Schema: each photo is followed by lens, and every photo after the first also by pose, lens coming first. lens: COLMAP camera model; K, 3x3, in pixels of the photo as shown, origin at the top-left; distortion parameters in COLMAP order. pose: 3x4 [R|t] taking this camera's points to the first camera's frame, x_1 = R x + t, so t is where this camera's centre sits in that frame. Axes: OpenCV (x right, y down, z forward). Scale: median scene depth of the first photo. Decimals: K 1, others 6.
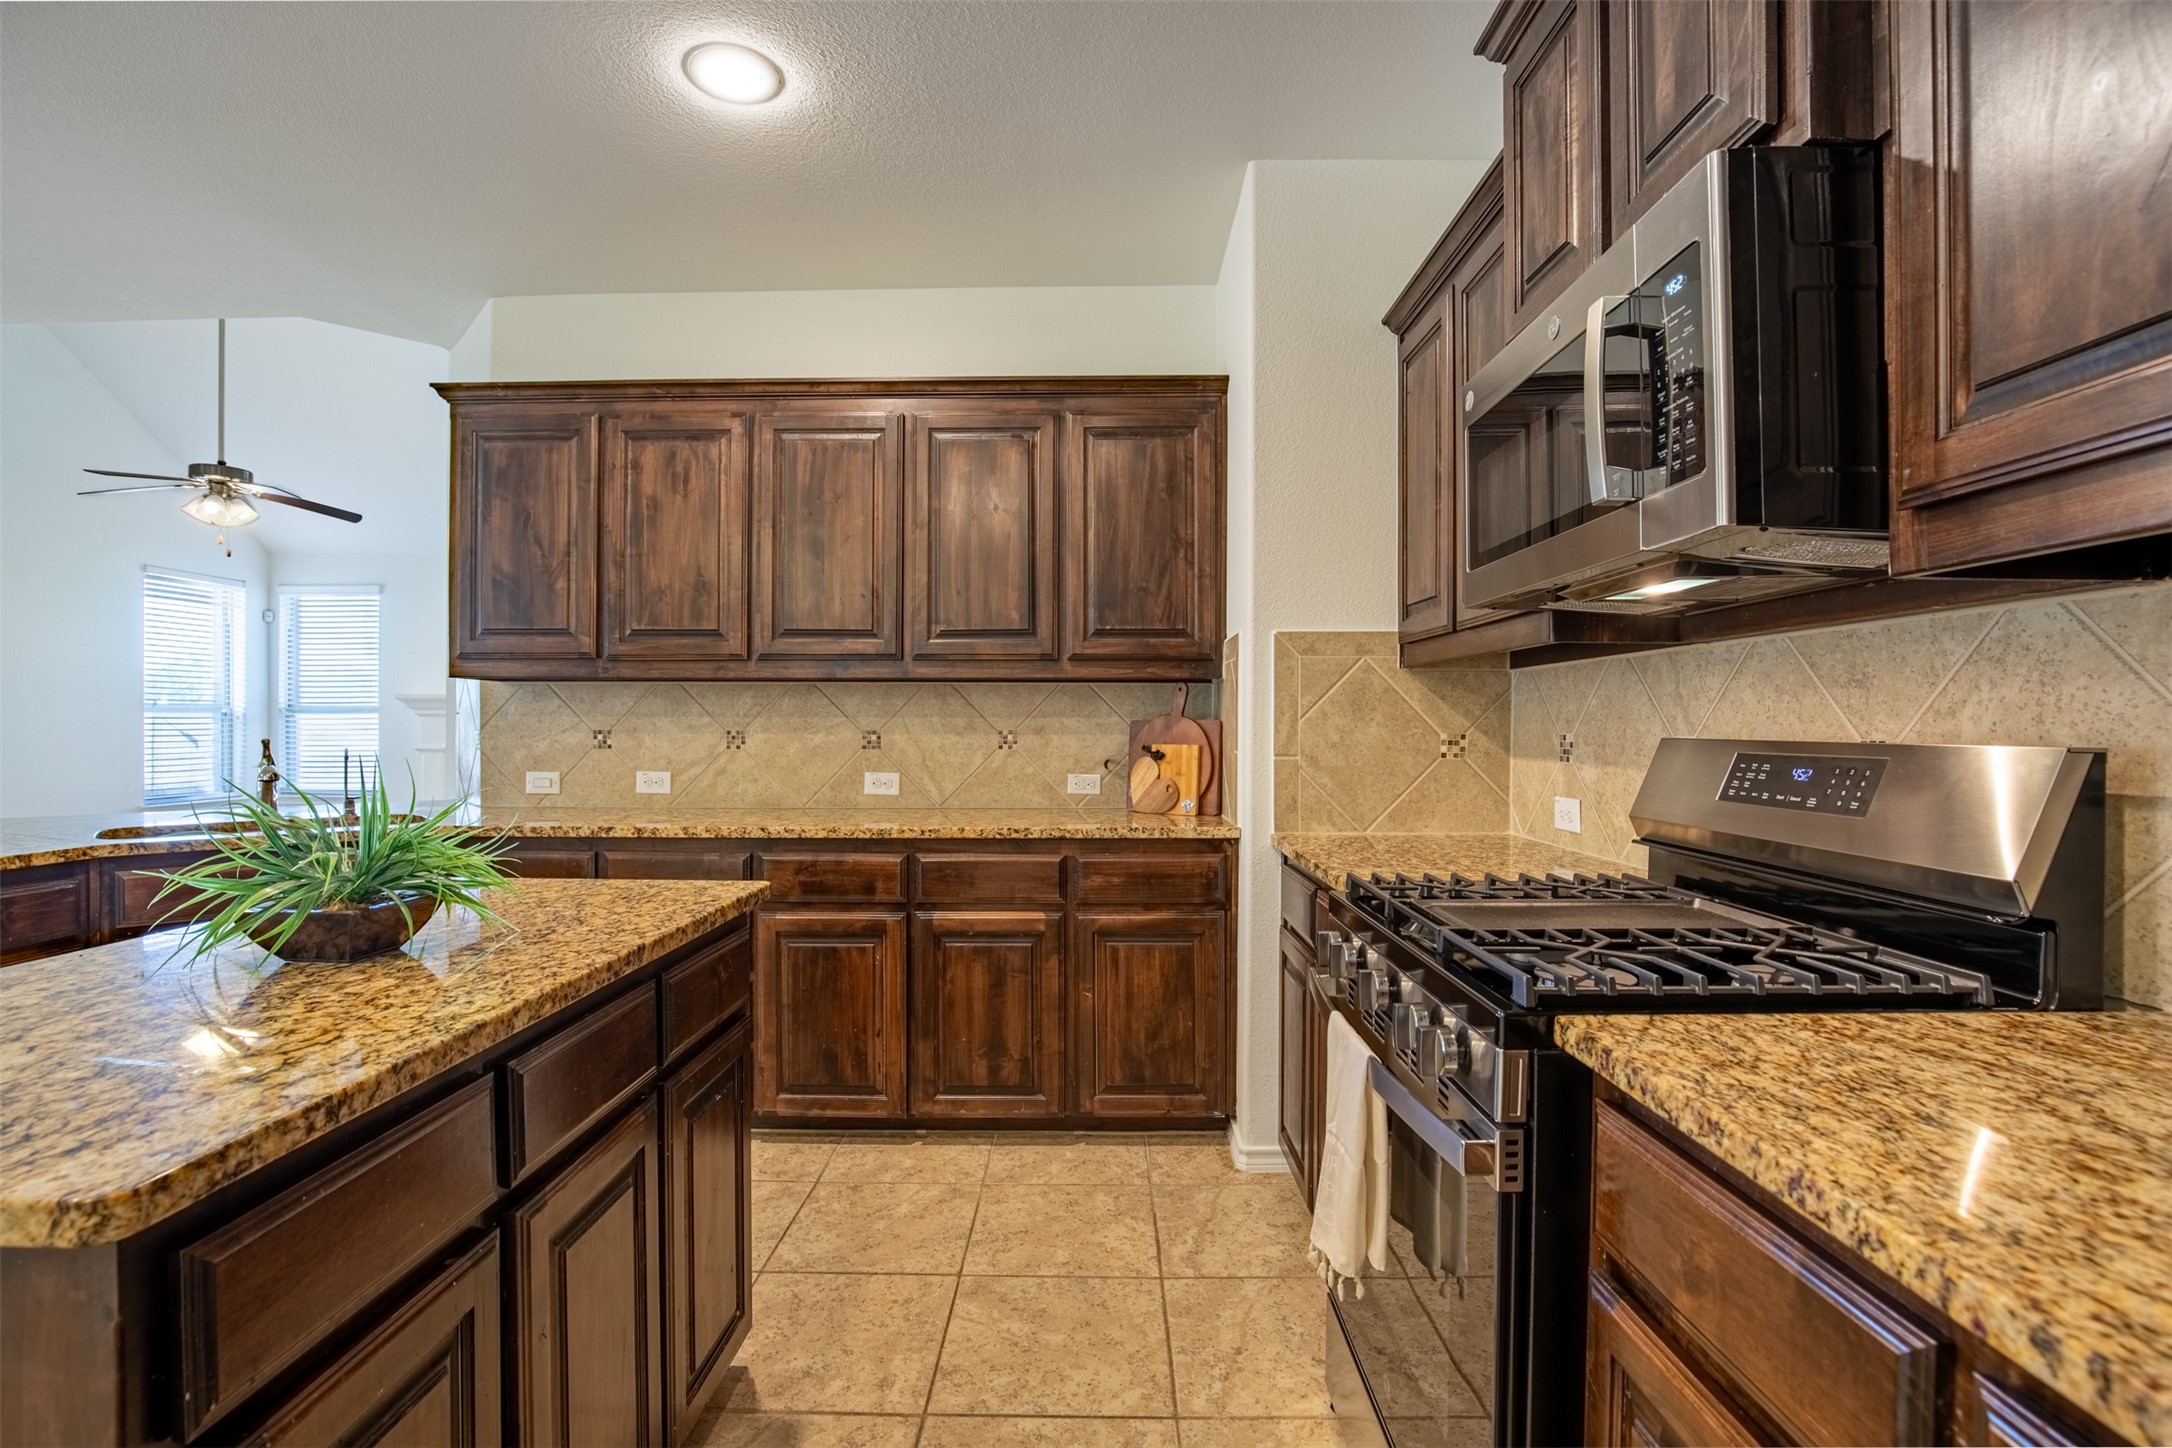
lens RADIAL K [[1009.6, 0, 1086.5], [0, 1009.6, 724.5], [0, 0, 1]] dist [-0.022364, 0.003345]
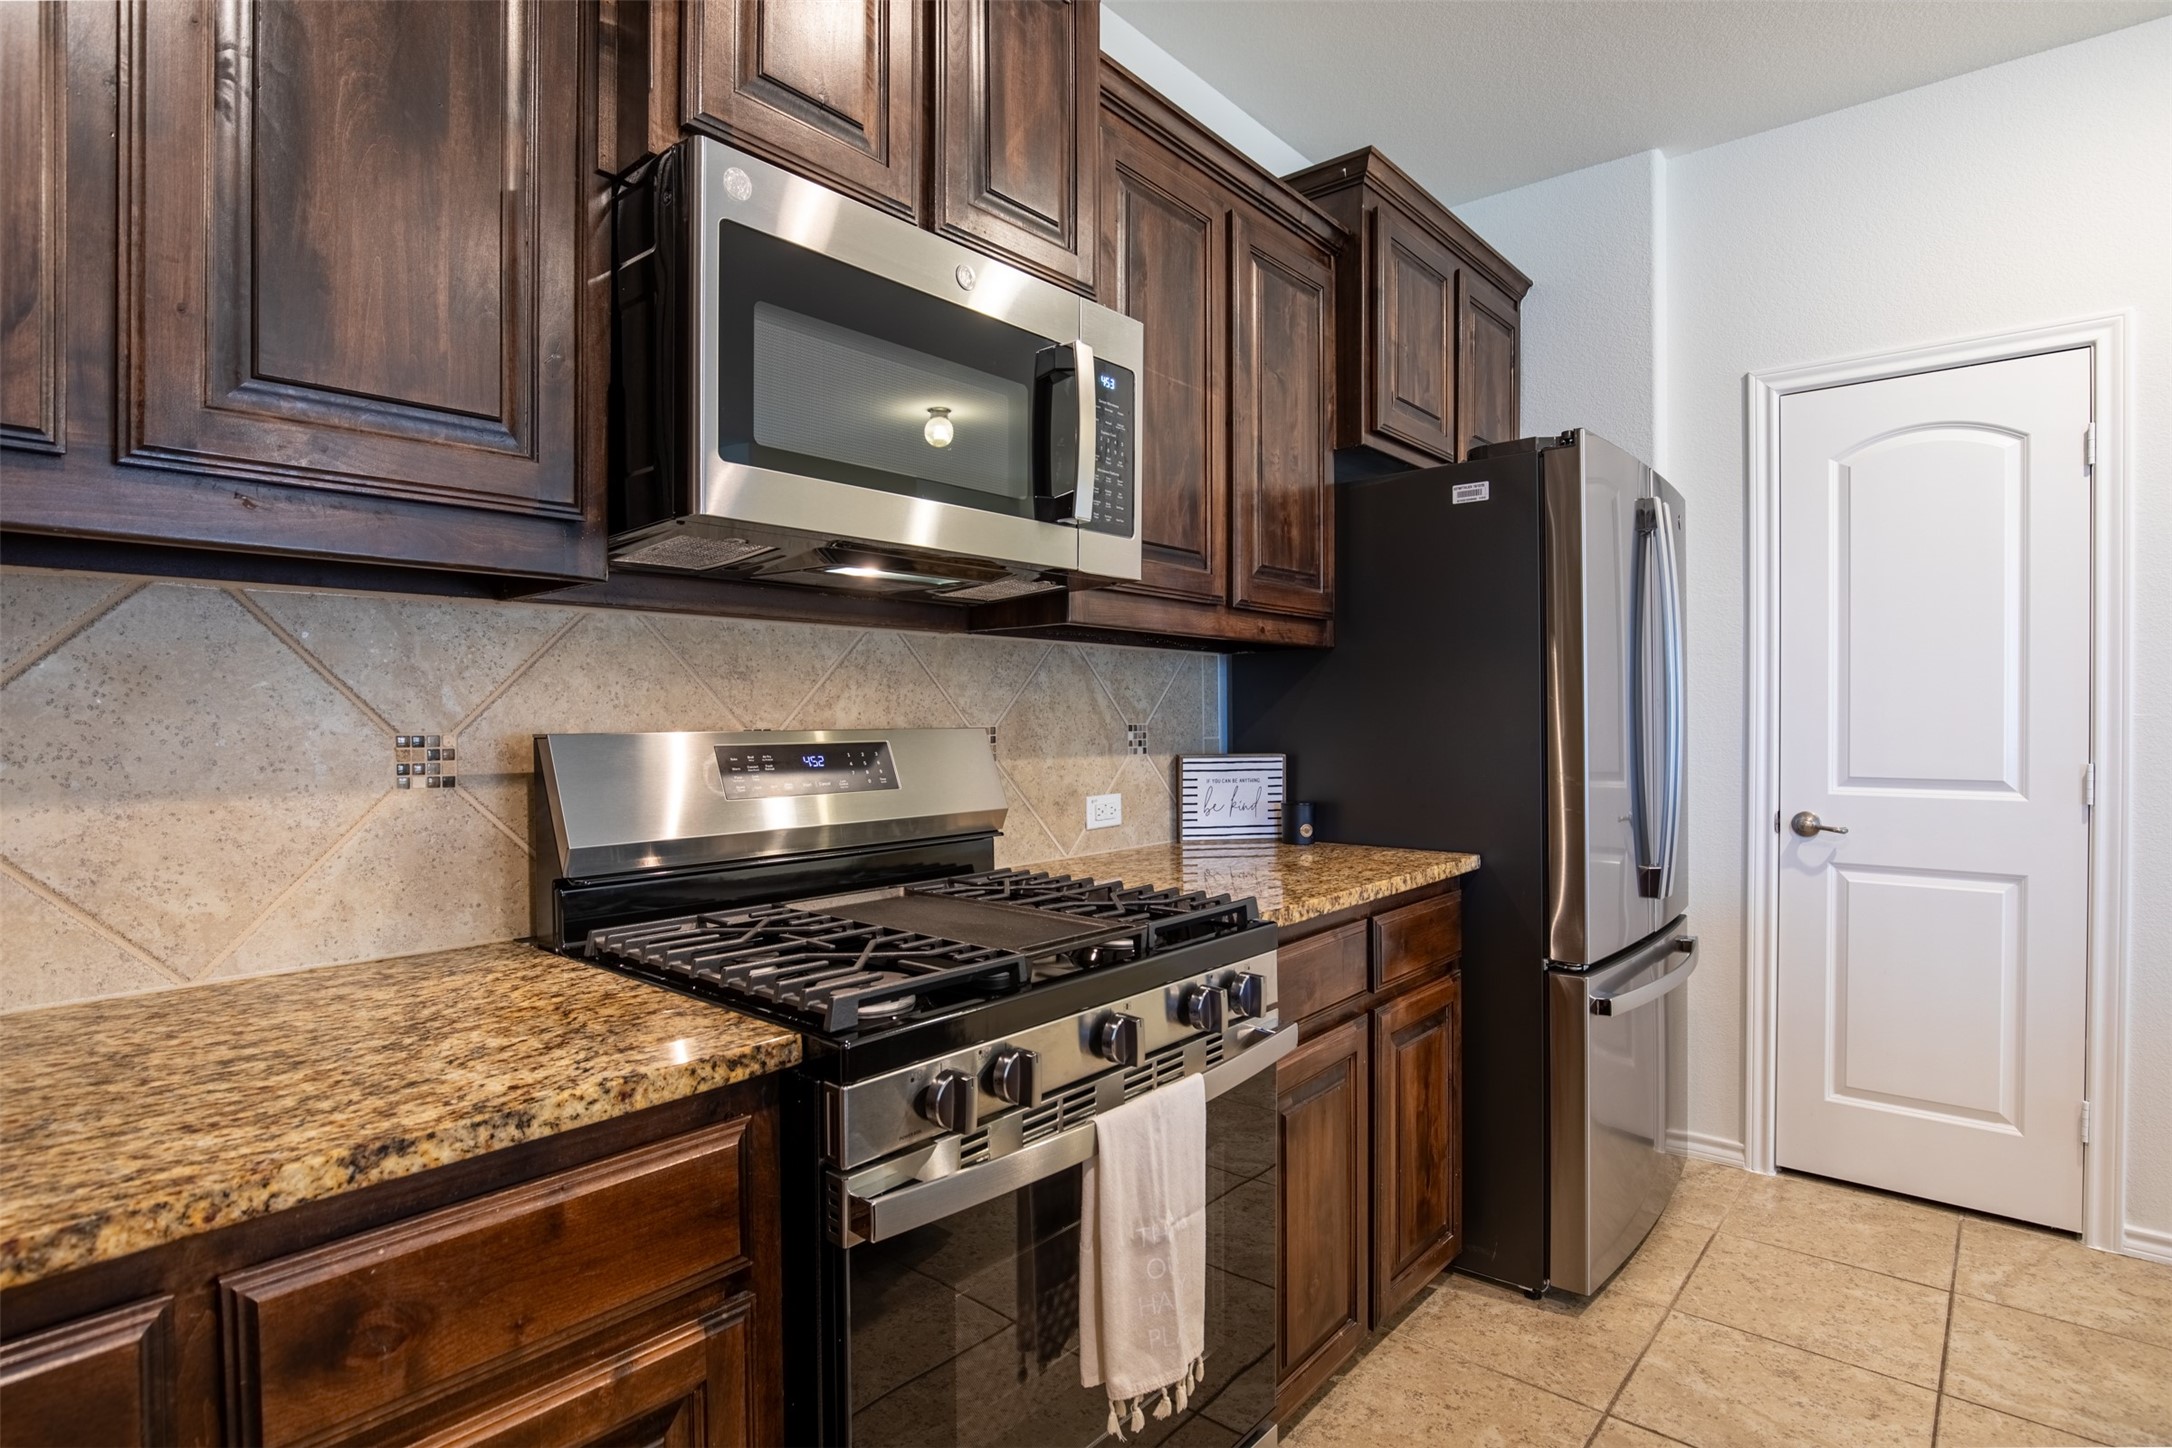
lens RADIAL K [[1116.2, 0, 1087.3], [0, 1116.2, 717.9], [0, 0, 1]] dist [0.000018, -0.000052]
pose [[-0.767369, 0.003326, 0.641197, -0.915897], [0.005403, 0.999985, 0.001279, 0.013184], [-0.641183, 0.004446, -0.767375, 5.924778]]
